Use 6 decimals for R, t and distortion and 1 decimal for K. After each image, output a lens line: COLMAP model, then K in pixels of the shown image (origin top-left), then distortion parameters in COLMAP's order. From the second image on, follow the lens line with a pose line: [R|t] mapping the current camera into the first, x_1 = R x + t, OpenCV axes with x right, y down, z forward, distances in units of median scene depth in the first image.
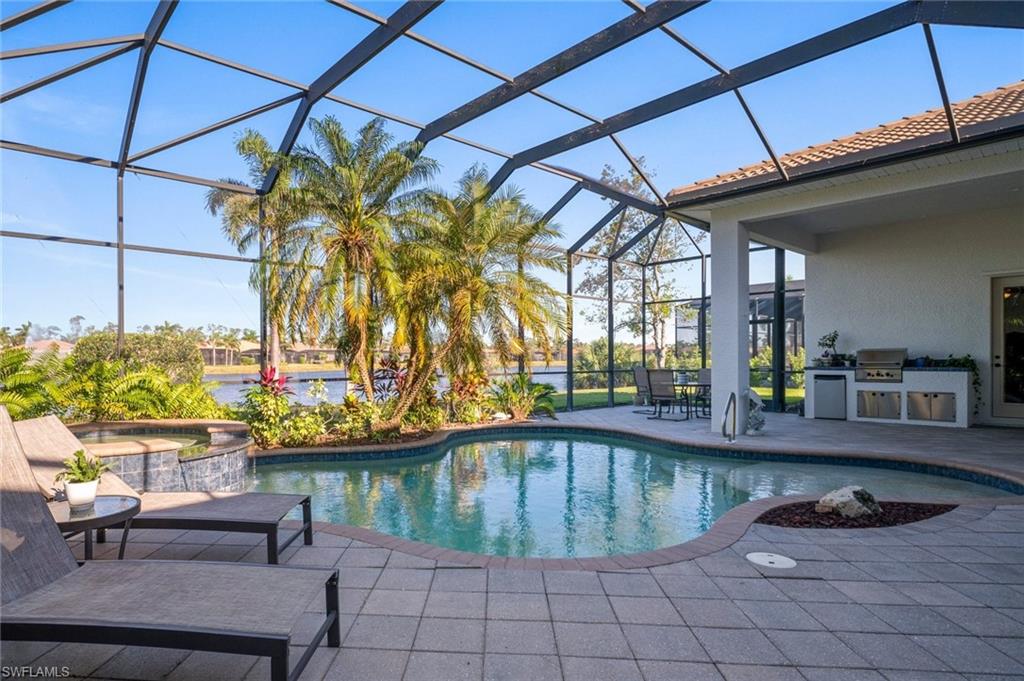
lens RADIAL K [[549.7, 0, 464.1], [0, 549.7, 359.2], [0, 0, 1]] dist [-0.008535, 0.000556]
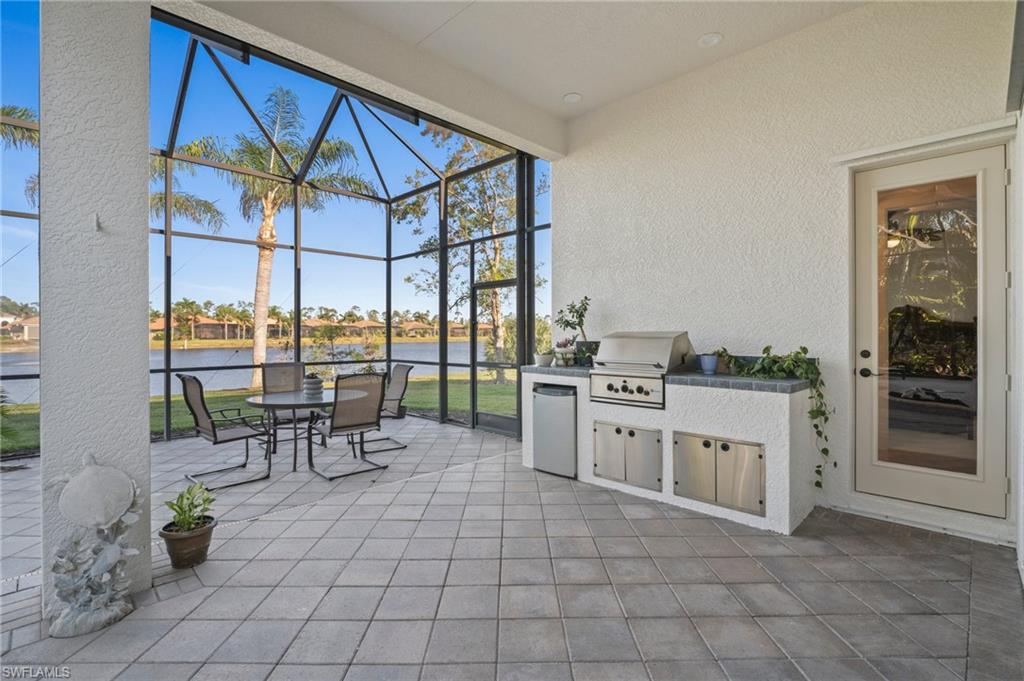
lens RADIAL K [[479.2, 0, 506.1], [0, 479.2, 334.0], [0, 0, 1]] dist [-0.005595, -0.002146]
pose [[0.997110, 0.001282, 0.075962, 0.649139], [-0.001330, 0.999999, 0.000579, -0.018390], [-0.075961, -0.000678, 0.997111, 0.630254]]
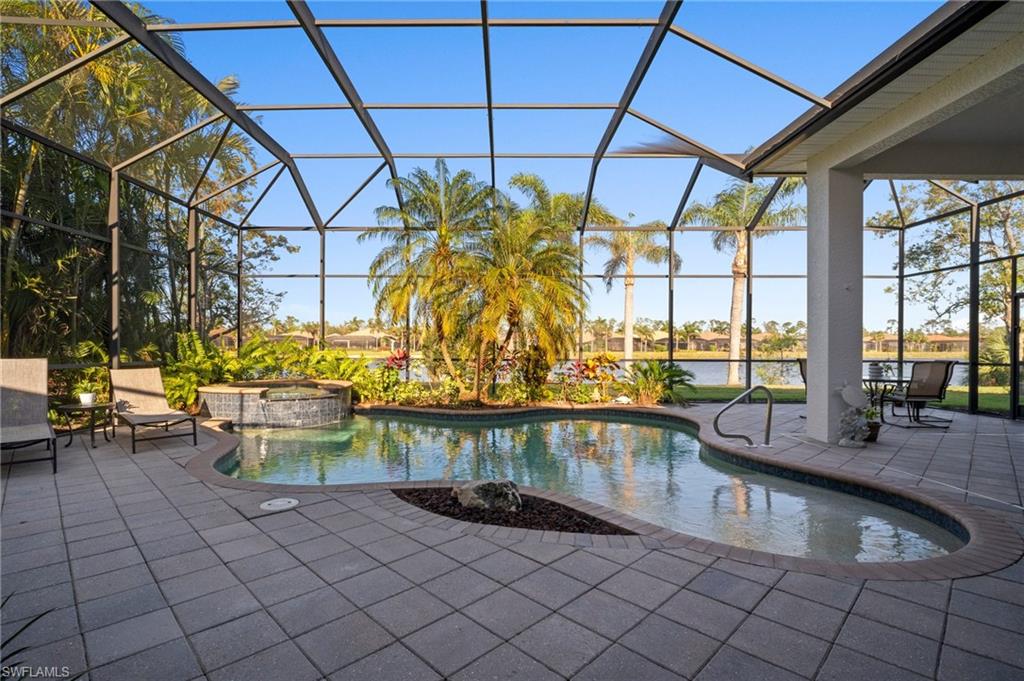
lens RADIAL K [[479.2, 0, 502.0], [0, 479.2, 347.1], [0, 0, 1]] dist [-0.005595, -0.002146]
pose [[0.760407, 0.005644, -0.649422, 0.514445], [-0.005357, 0.999983, 0.002418, 0.002710], [0.649425, 0.001640, 0.760424, 0.159691]]
